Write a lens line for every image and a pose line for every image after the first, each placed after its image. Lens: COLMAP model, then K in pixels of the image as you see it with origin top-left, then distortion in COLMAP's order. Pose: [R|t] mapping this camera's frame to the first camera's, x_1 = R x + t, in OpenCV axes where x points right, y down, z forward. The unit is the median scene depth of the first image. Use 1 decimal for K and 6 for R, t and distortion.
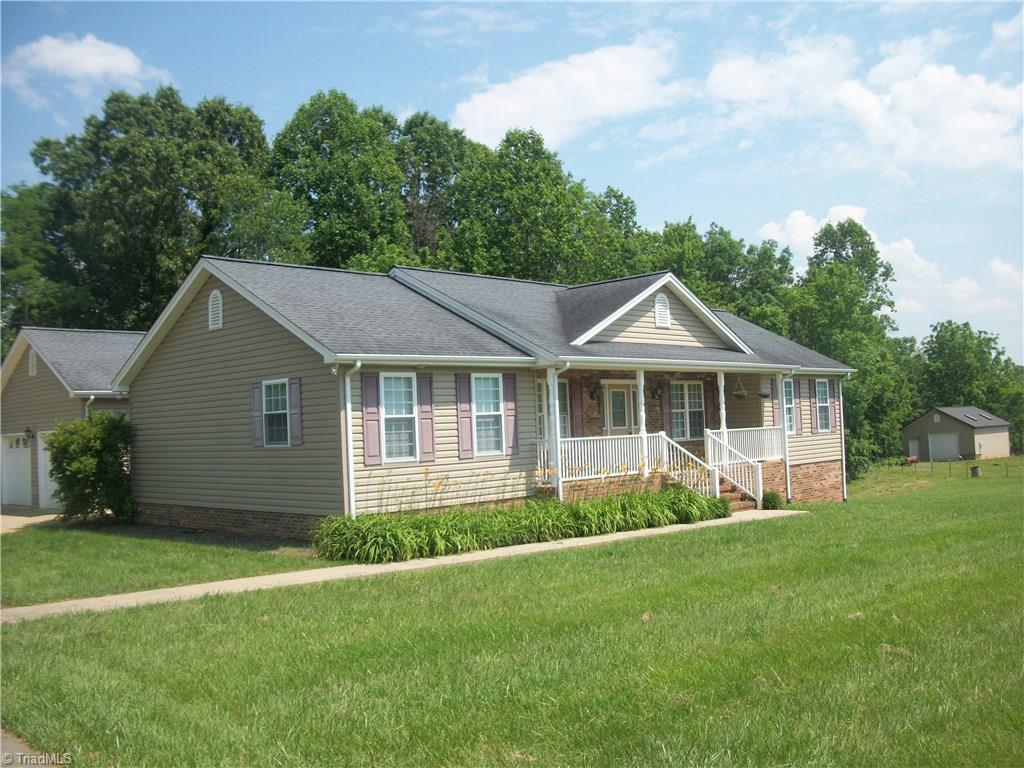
lens RADIAL K [[975.2, 0, 512.0], [0, 975.2, 384.0], [0, 0, 1]] dist [-0.132120, 0.061726]
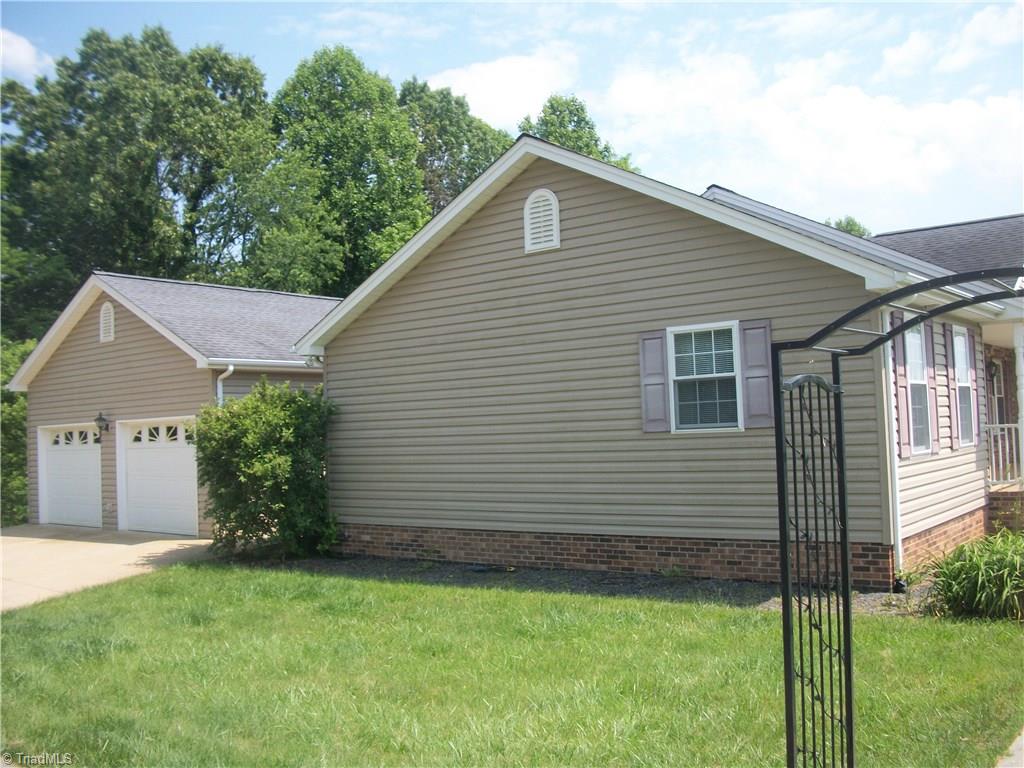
lens RADIAL K [[965.1, 0, 512.0], [0, 965.1, 384.0], [0, 0, 1]] dist [-0.125794, 0.031948]
pose [[0.992859, 0.009770, 0.118896, -0.141619], [-0.008671, 0.999915, -0.009751, 0.013273], [-0.118981, 0.008650, 0.992859, 0.130775]]
